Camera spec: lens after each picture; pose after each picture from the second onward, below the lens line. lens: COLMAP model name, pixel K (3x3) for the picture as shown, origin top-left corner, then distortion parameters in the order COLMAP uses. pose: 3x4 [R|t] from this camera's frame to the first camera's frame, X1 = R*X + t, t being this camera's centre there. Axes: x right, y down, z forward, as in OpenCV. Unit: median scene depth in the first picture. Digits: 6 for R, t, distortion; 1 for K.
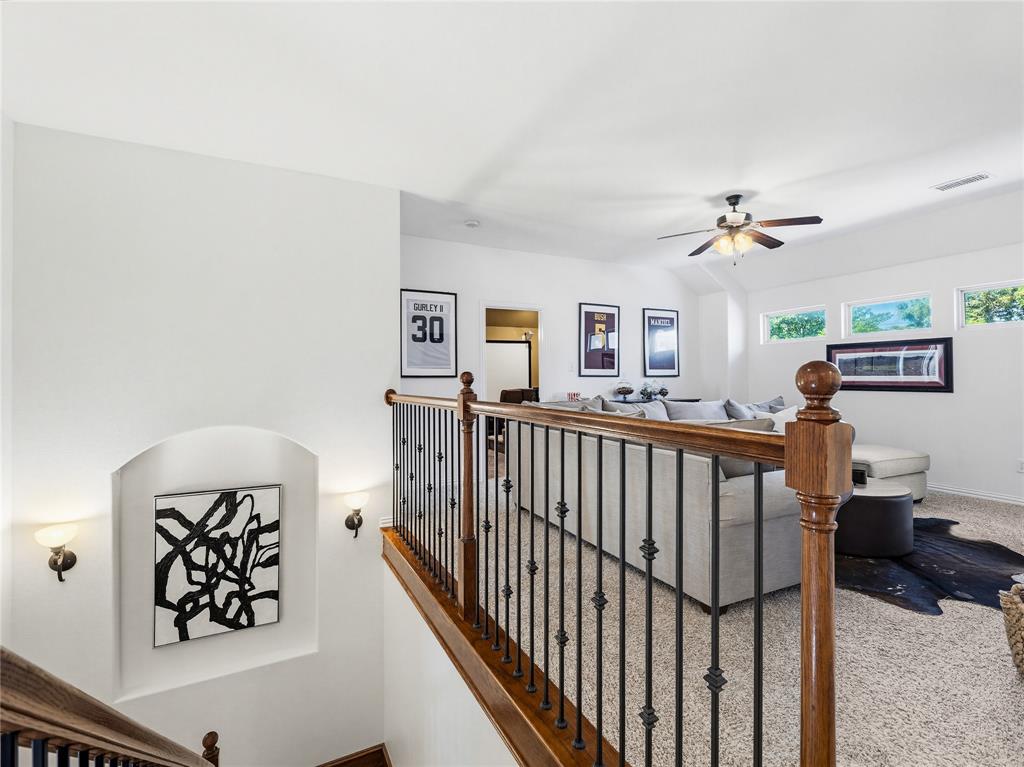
lens RADIAL K [[483.7, 0, 511.5], [0, 483.7, 381.0], [0, 0, 1]] dist [-0.002120, -0.000690]
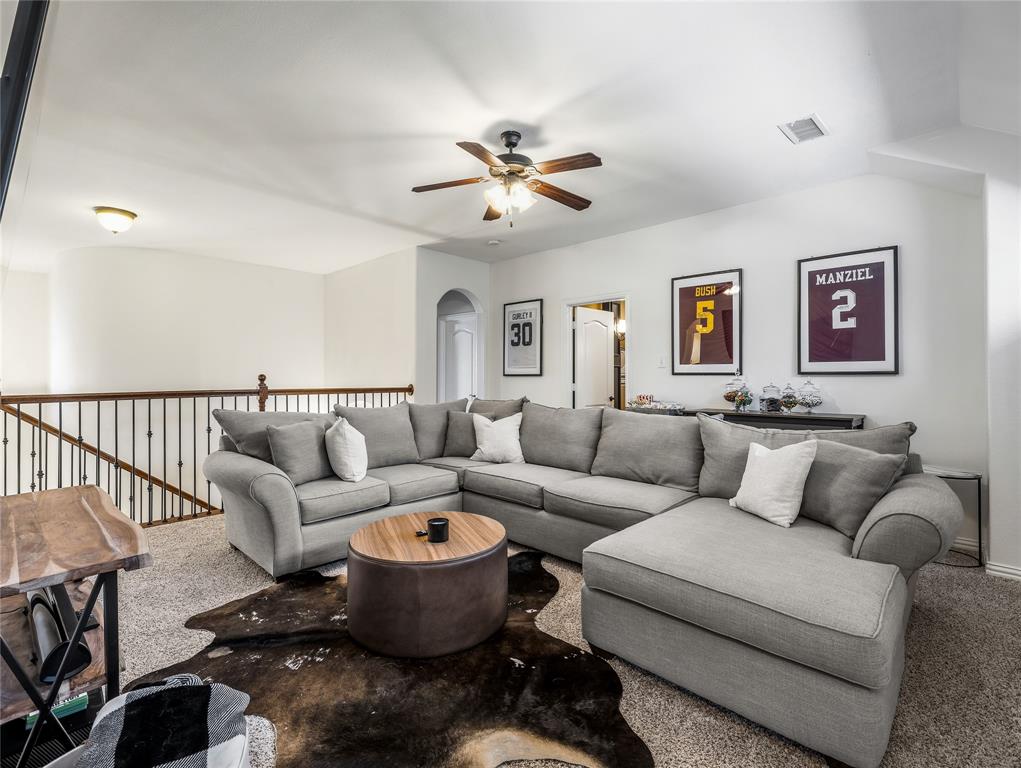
lens RADIAL K [[482.3, 0, 508.6], [0, 482.3, 377.5], [0, 0, 1]] dist [-0.002120, -0.000690]
pose [[0.323270, 0.007796, -0.946275, 0.909169], [0.000257, 0.999965, 0.008326, -0.012652], [0.946307, -0.002935, 0.323257, 0.587008]]
